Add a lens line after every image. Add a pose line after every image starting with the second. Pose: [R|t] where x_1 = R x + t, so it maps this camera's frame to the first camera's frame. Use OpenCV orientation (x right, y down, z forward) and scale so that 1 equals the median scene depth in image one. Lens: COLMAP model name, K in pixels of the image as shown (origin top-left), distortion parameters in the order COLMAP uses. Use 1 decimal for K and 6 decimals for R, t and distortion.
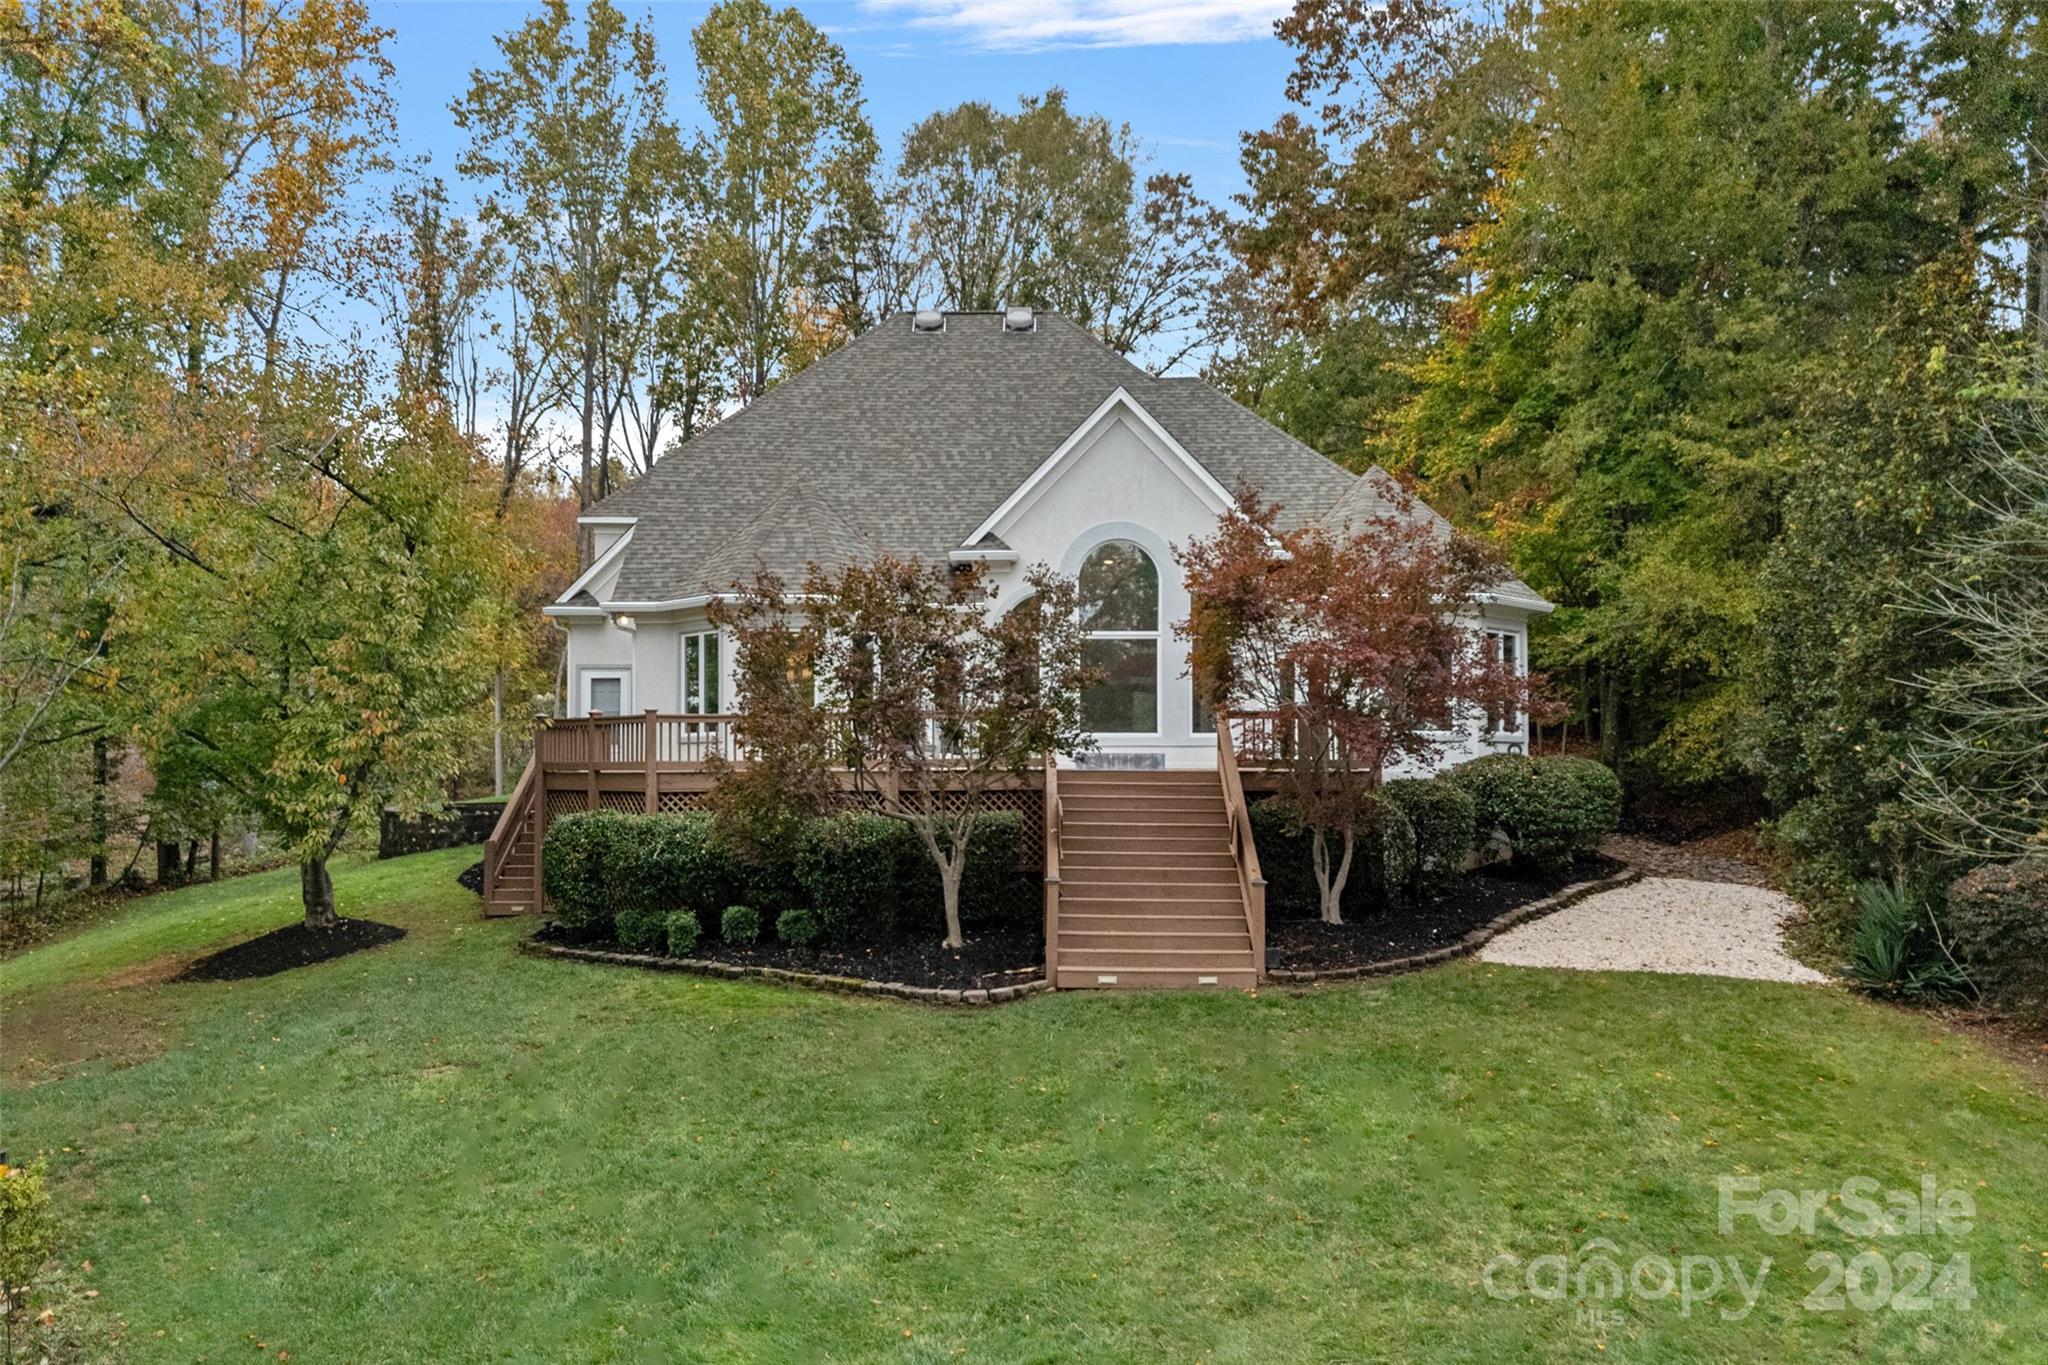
lens RADIAL K [[1503.3, 0, 1027.5], [0, 1503.3, 752.7], [0, 0, 1]] dist [0.063576, -0.127763]
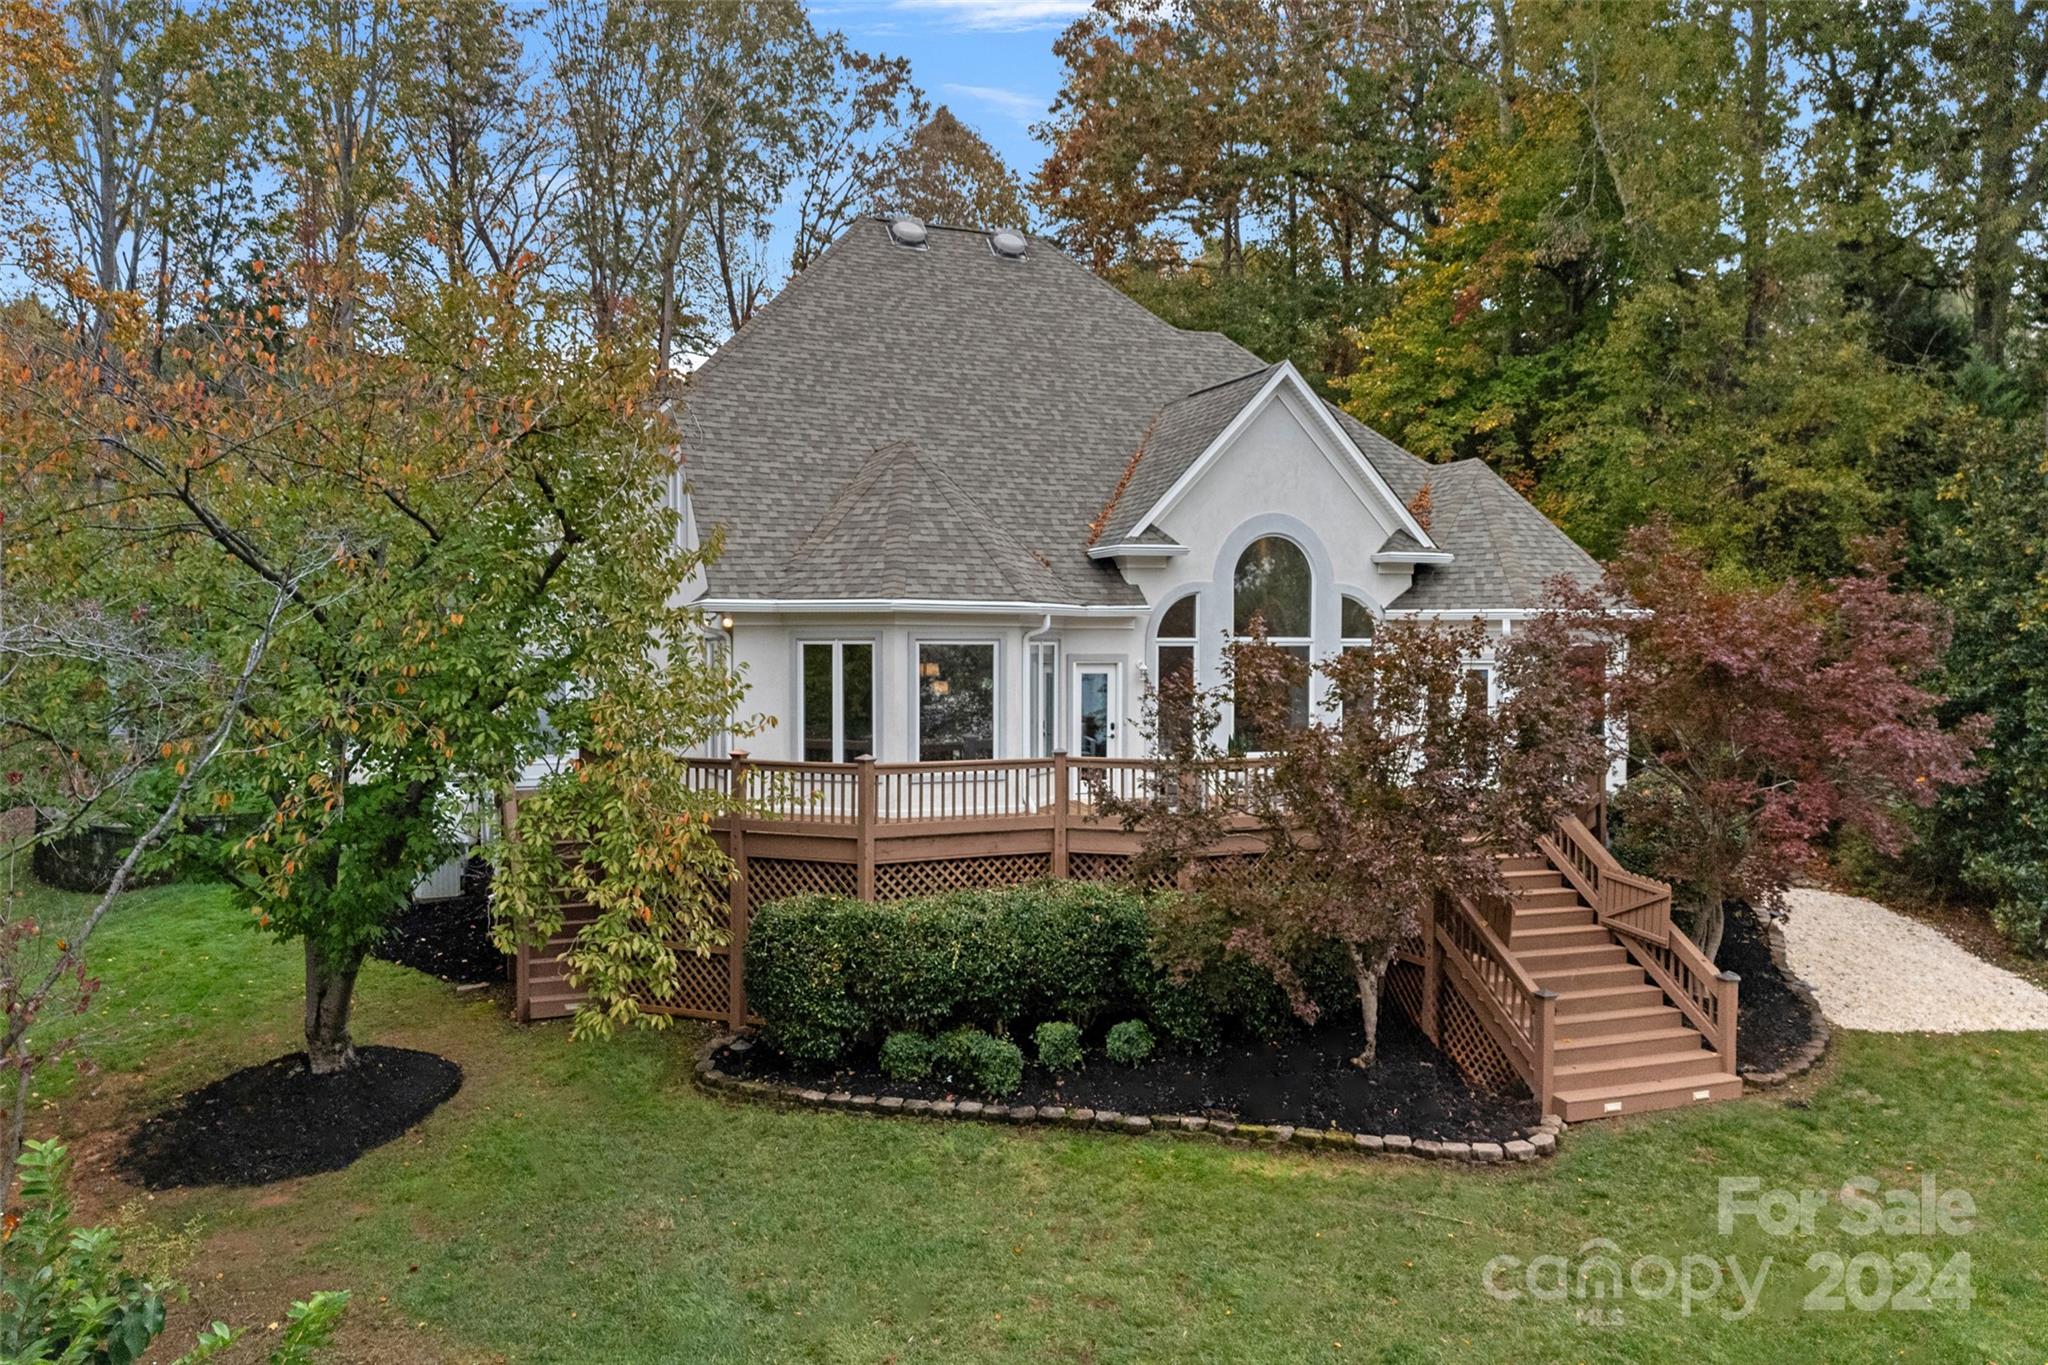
lens RADIAL K [[1516.8, 0, 991.0], [0, 1516.8, 691.4], [0, 0, 1]] dist [0.003678, 0.000174]
pose [[0.928571, -0.006896, 0.371091, -0.430188], [-0.011320, 0.998836, 0.046889, -0.090455], [-0.370982, -0.047741, 0.927412, 0.234422]]
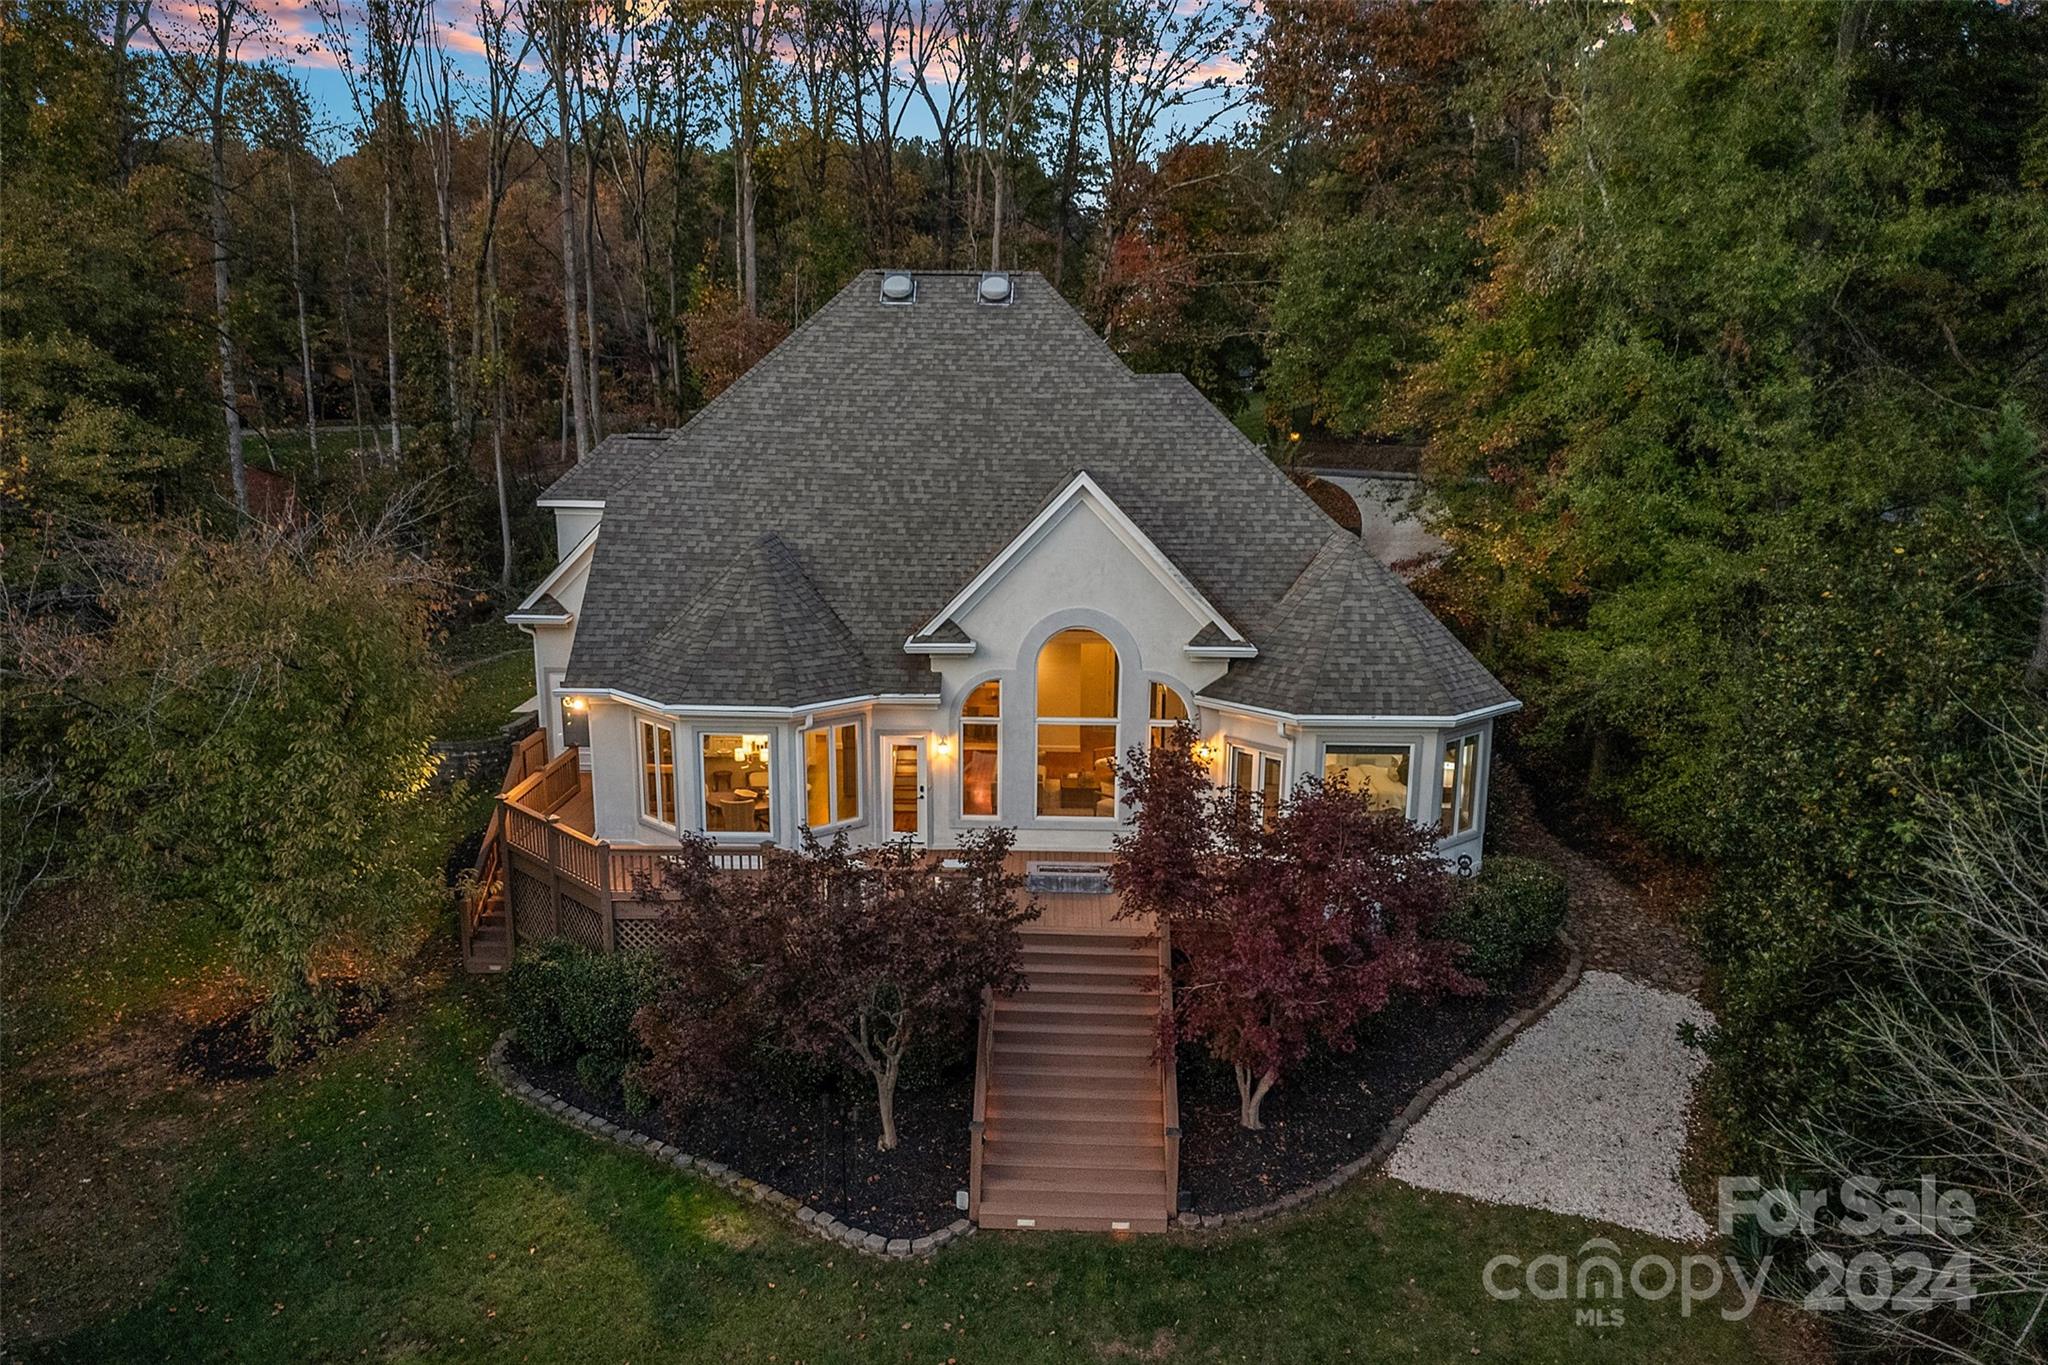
lens RADIAL K [[1503.3, 0, 1027.5], [0, 1503.3, 752.7], [0, 0, 1]] dist [0.063576, -0.127763]
pose [[0.999562, 0.017975, -0.023529, 0.052249], [-0.011332, 0.966381, 0.256865, -0.315990], [0.027356, -0.256486, 0.966161, 0.040518]]
